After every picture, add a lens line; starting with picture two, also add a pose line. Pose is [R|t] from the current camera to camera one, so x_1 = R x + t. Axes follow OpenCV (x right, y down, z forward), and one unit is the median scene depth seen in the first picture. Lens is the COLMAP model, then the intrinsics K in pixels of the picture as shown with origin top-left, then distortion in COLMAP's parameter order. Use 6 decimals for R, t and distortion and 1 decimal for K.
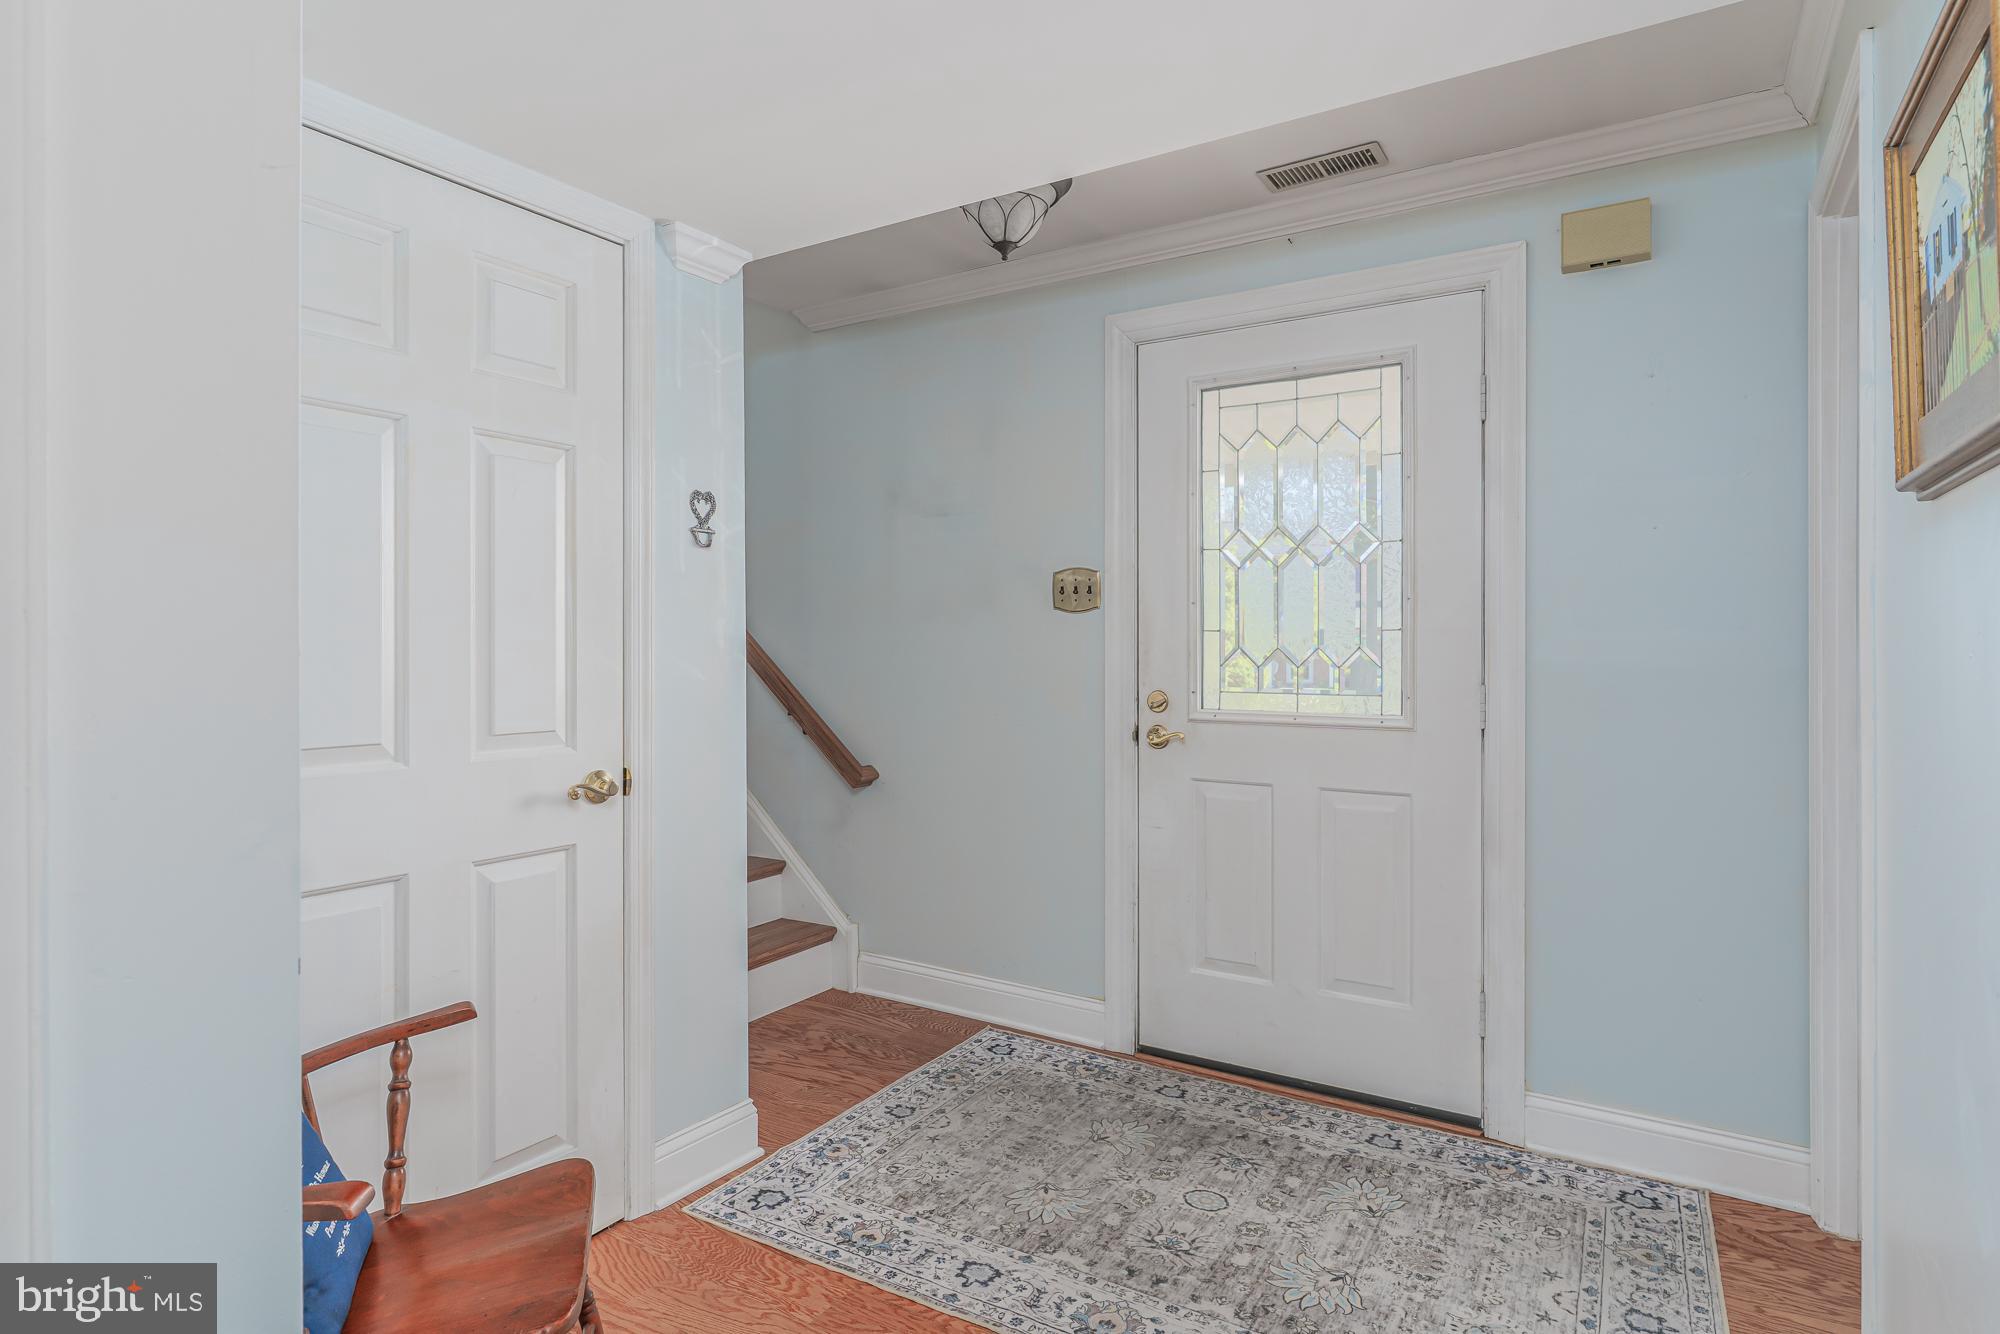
lens RADIAL K [[1053.3, 0, 997.5], [0, 1053.3, 655.8], [0, 0, 1]] dist [-0.003131, -0.000690]
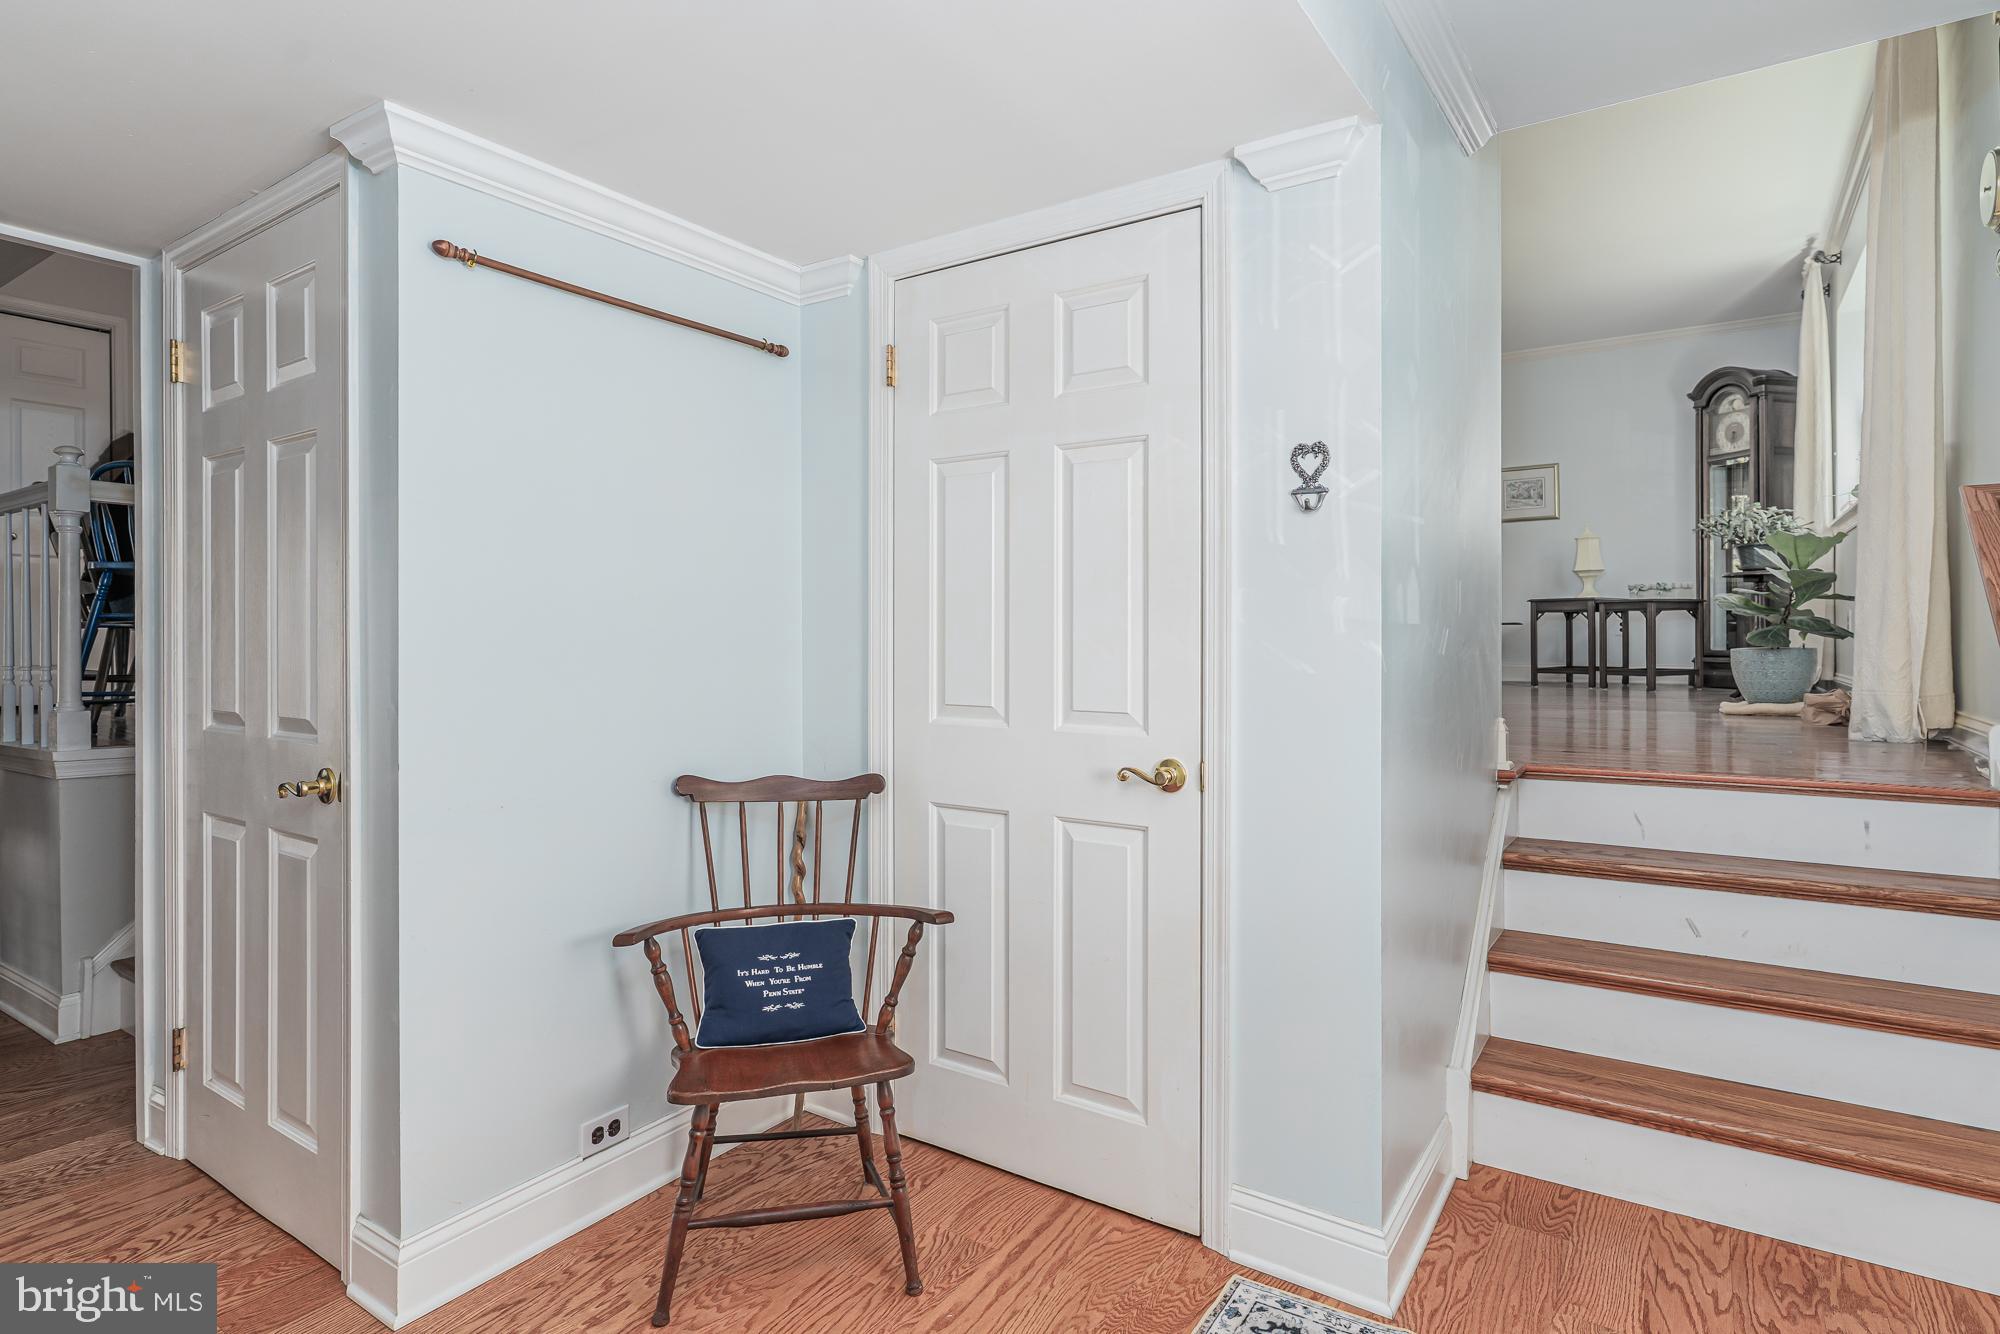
lens RADIAL K [[1053.3, 0, 1007.6], [0, 1053.3, 648.4], [0, 0, 1]] dist [-0.003131, -0.000690]
pose [[-0.020914, 0.017562, -0.999627, 0.573571], [-0.009576, 0.999796, 0.017766, -0.009617], [0.999735, 0.009944, -0.020742, 0.826102]]
